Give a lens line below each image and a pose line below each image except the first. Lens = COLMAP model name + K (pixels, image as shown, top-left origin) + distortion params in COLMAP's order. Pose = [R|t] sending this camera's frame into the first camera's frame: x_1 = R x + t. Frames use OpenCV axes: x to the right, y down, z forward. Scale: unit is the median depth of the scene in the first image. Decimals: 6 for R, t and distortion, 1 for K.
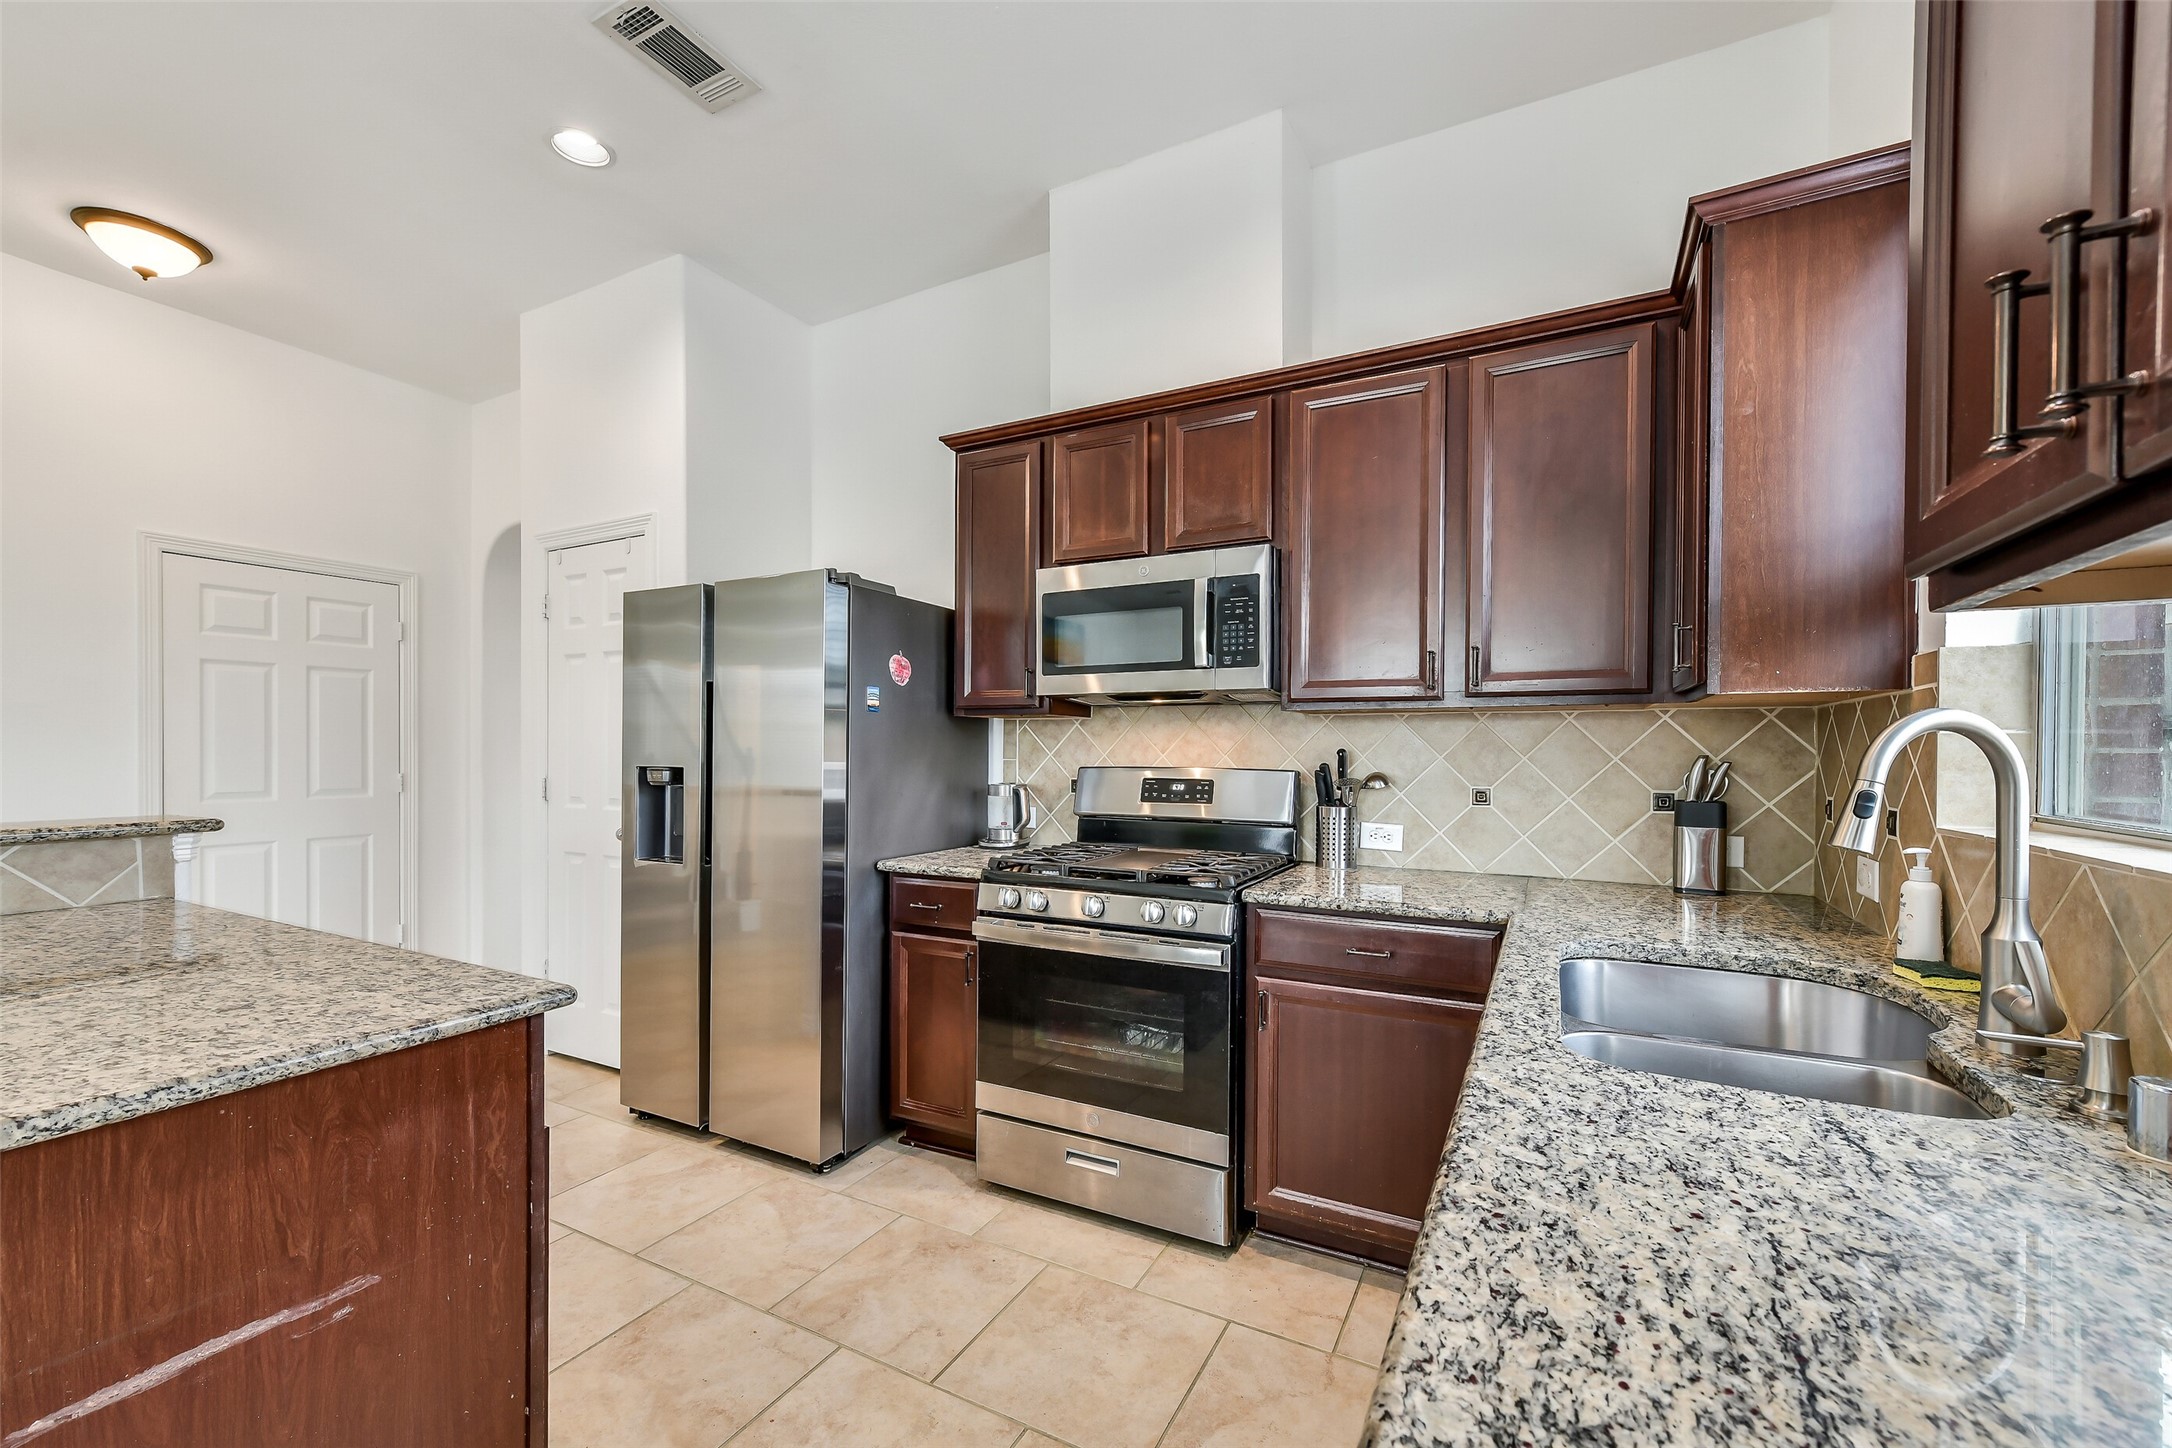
lens RADIAL K [[866.7, 0, 1093.8], [0, 866.7, 721.1], [0, 0, 1]] dist [-0.001183, 0.000675]
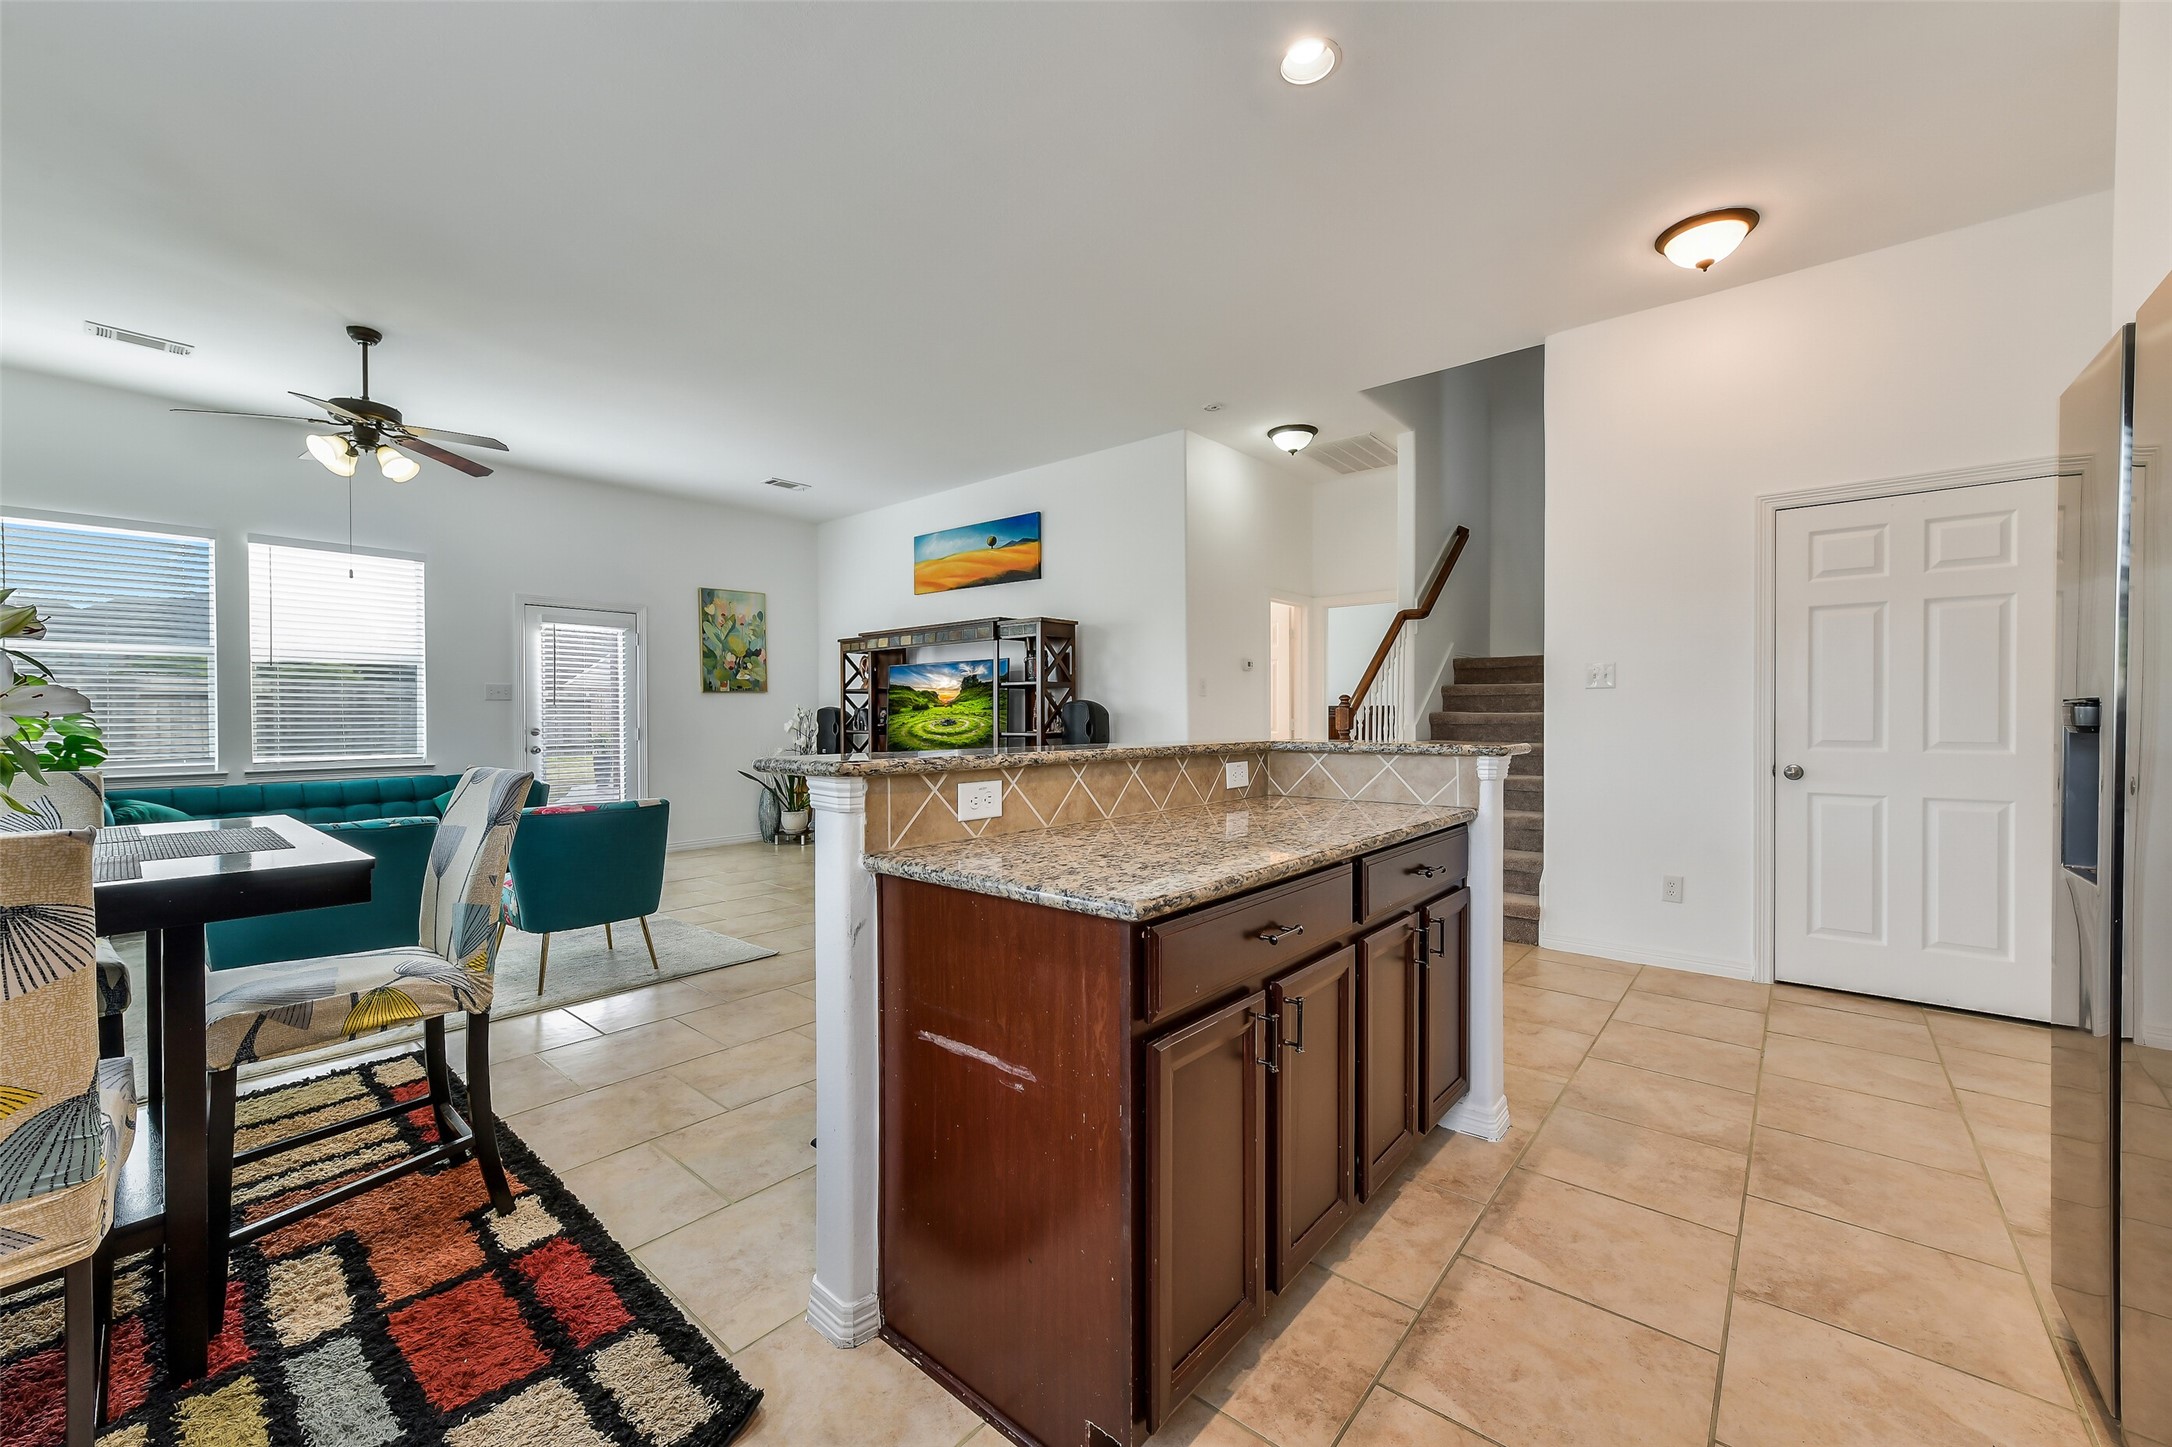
lens RADIAL K [[853.9, 0, 1103.7], [0, 853.9, 727.5], [0, 0, 1]] dist [0.000295, 0.000538]
pose [[-0.203479, 0.007963, -0.979047, 0.144030], [0.034097, 0.999418, 0.001042, 0.051698], [0.978485, -0.033171, -0.203632, 0.533014]]
